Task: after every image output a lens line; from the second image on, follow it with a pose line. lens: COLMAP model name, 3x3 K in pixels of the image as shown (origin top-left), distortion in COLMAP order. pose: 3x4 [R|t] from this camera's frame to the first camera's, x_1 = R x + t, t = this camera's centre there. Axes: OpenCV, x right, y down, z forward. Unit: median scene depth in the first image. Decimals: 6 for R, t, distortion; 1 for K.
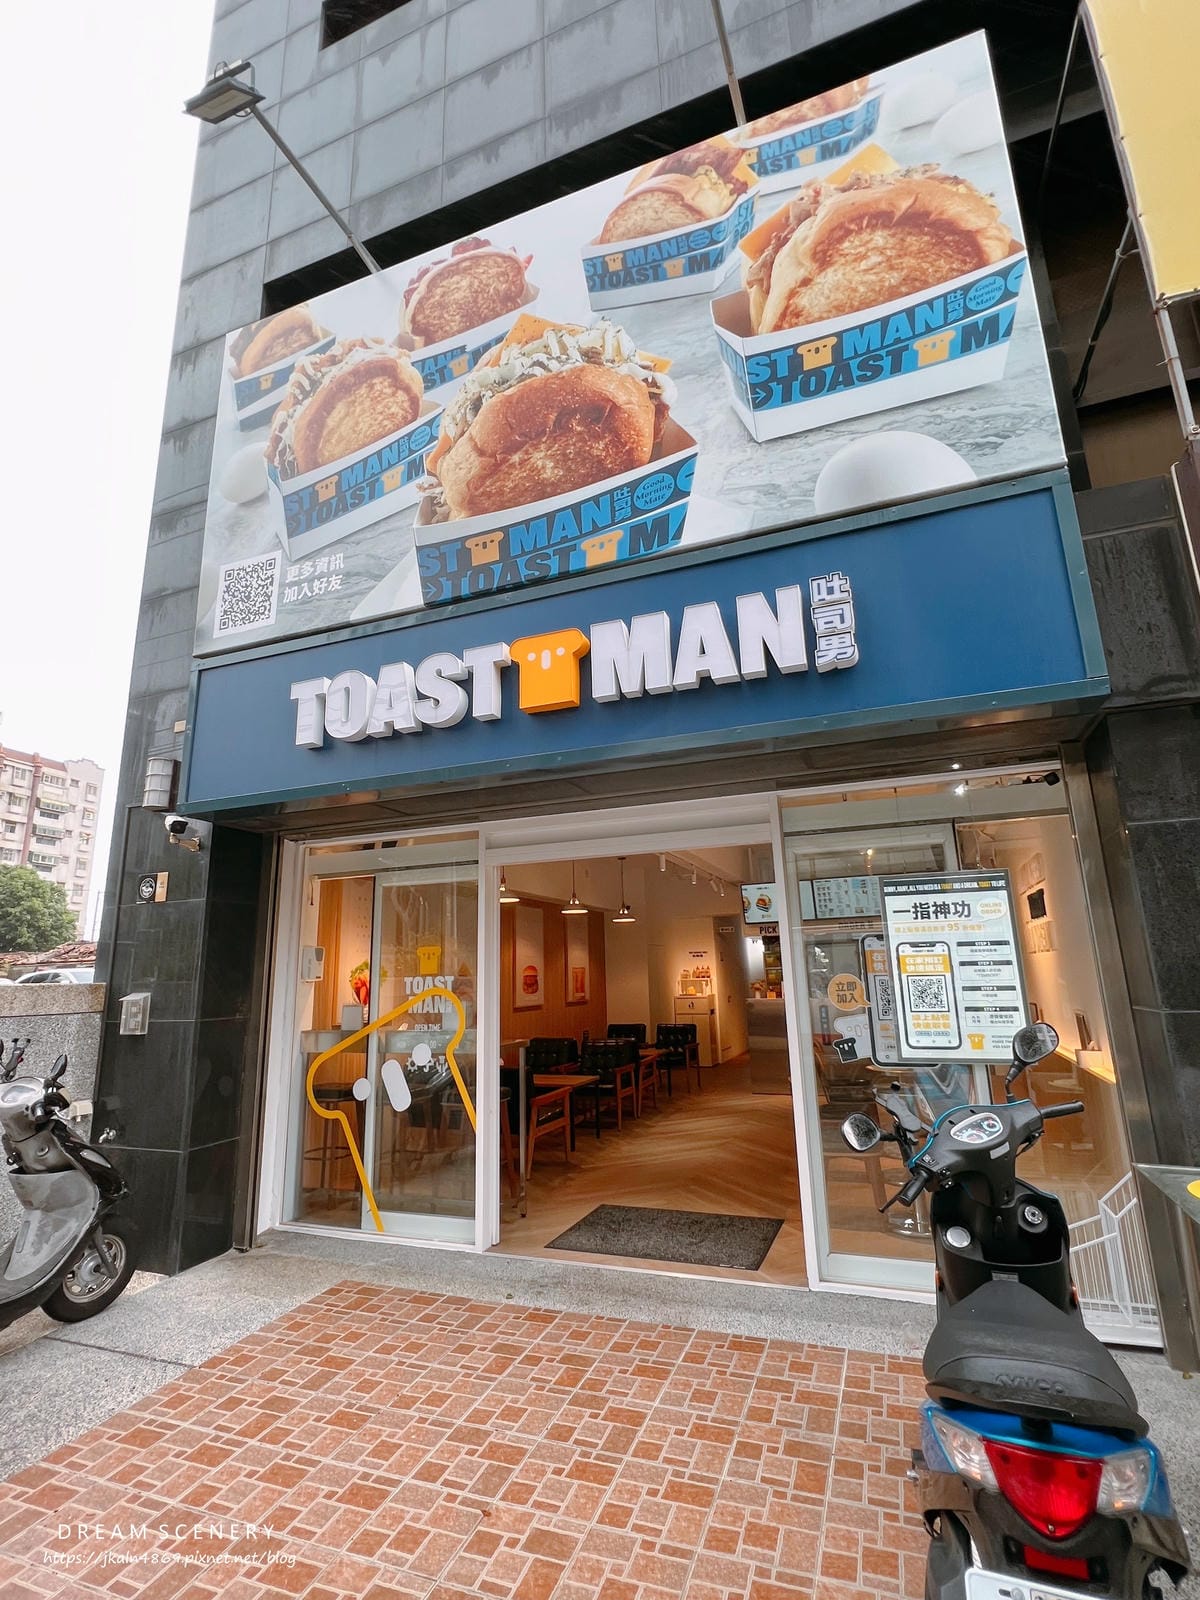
lens RADIAL K [[756.7, 0, 598.7], [0, 756.7, 800.2], [0, 0, 1]] dist [0.001097, 0.000005]
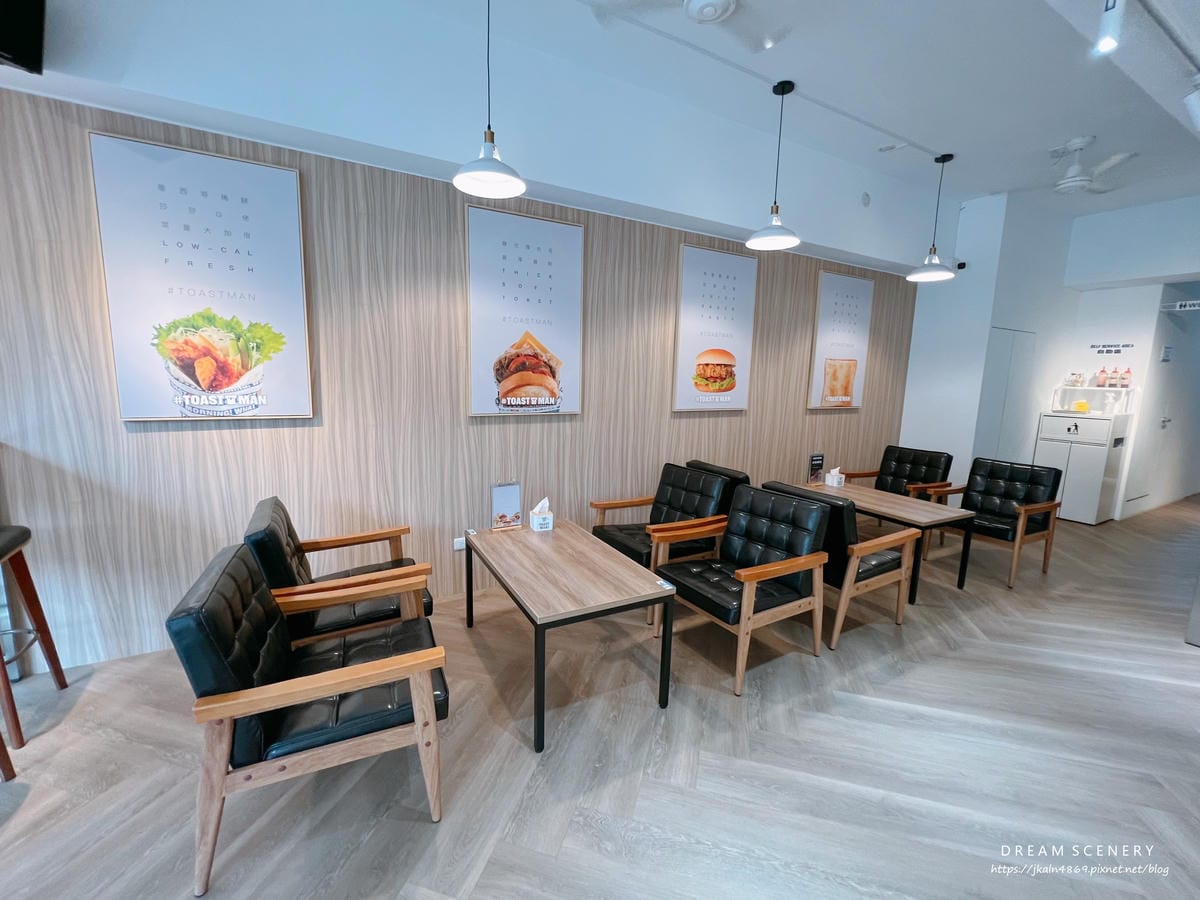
lens RADIAL K [[496.3, 0, 598.5], [0, 496.3, 448.6], [0, 0, 1]] dist [-0.000376, 0.000468]
pose [[0.772679, 0.141765, -0.618765, 0.098917], [0.099171, 0.935818, 0.338244, 0.142373], [0.627003, -0.322718, 0.709028, 0.599282]]
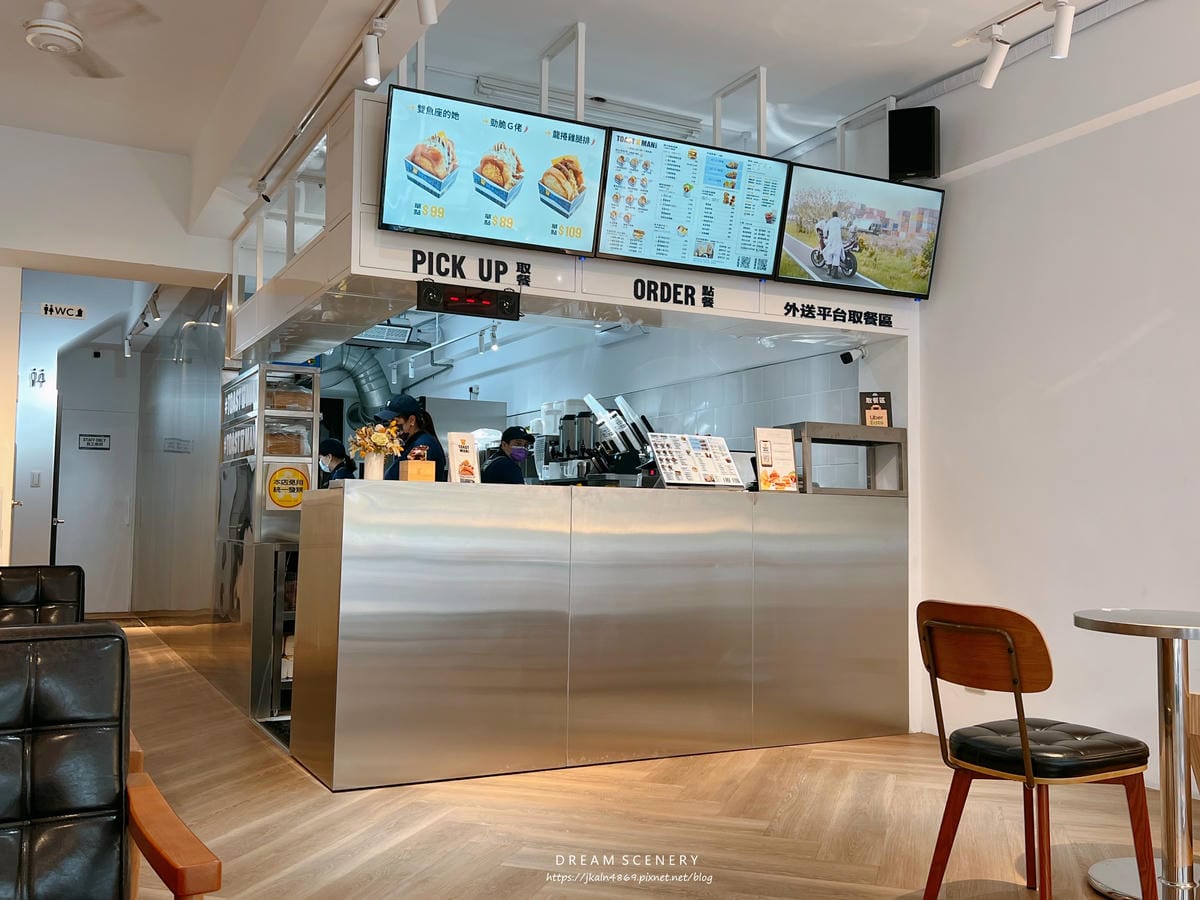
lens RADIAL K [[1100.6, 0, 622.7], [0, 1100.6, 465.3], [0, 0, 1]] dist [0.069296, 0.000000]
pose [[0.647813, 0.073760, 0.758220, -0.058253], [-0.205198, 0.975410, 0.080429, 0.202689], [-0.733643, -0.207688, 0.647019, 0.654156]]
